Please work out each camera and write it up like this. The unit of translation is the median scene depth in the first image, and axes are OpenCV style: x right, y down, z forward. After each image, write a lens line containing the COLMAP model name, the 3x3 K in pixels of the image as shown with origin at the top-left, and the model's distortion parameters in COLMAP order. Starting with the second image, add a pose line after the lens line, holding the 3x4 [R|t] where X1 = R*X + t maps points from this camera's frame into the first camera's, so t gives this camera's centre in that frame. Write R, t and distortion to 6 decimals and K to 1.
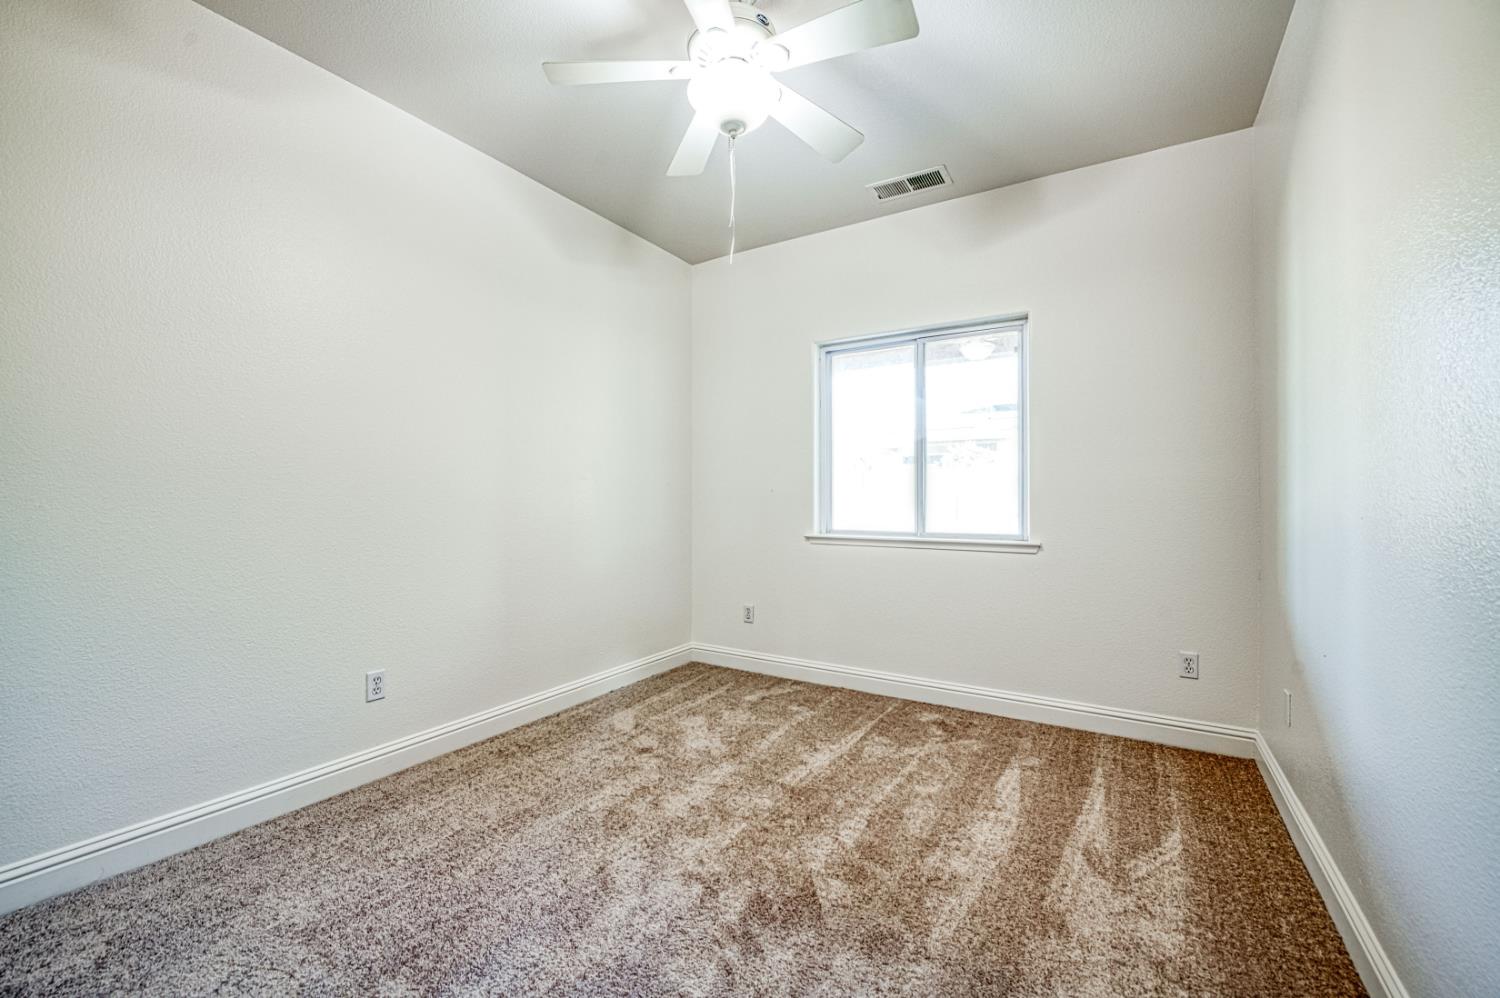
lens RADIAL K [[595.7, 0, 750.0], [0, 595.7, 499.0], [0, 0, 1]] dist [-0.000536, -0.000088]
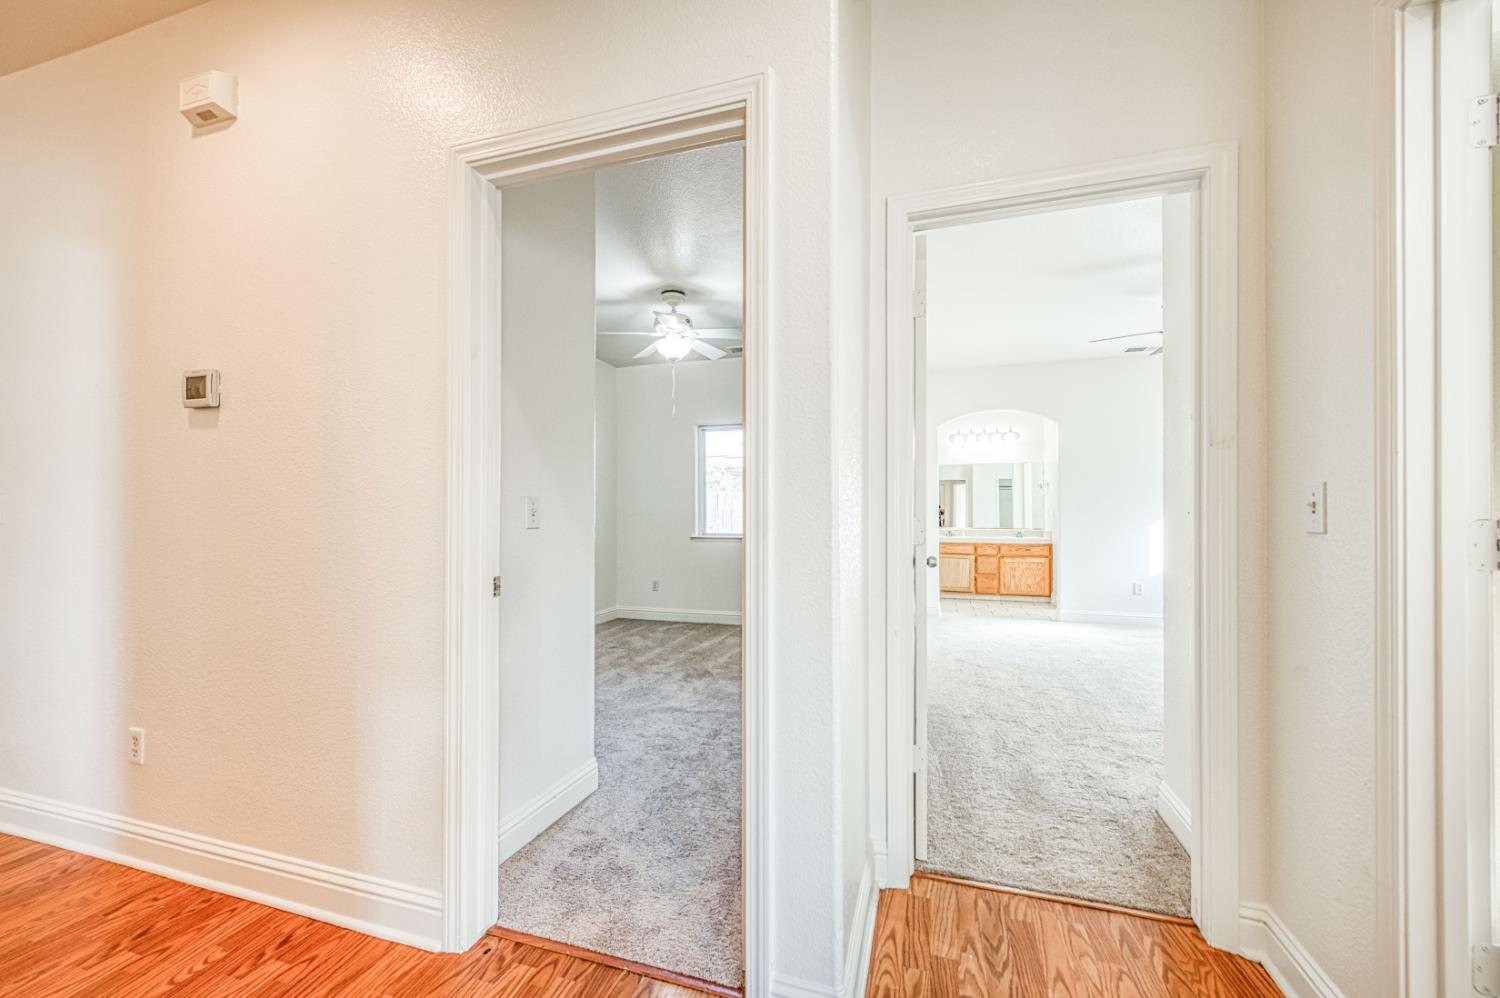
lens RADIAL K [[595.7, 0, 750.0], [0, 595.7, 499.0], [0, 0, 1]] dist [-0.000536, -0.000088]
pose [[0.968689, 0.002975, 0.248261, -0.205233], [0.004448, 0.999560, -0.029335, 0.004512], [-0.248239, 0.029521, 0.968249, -0.872471]]
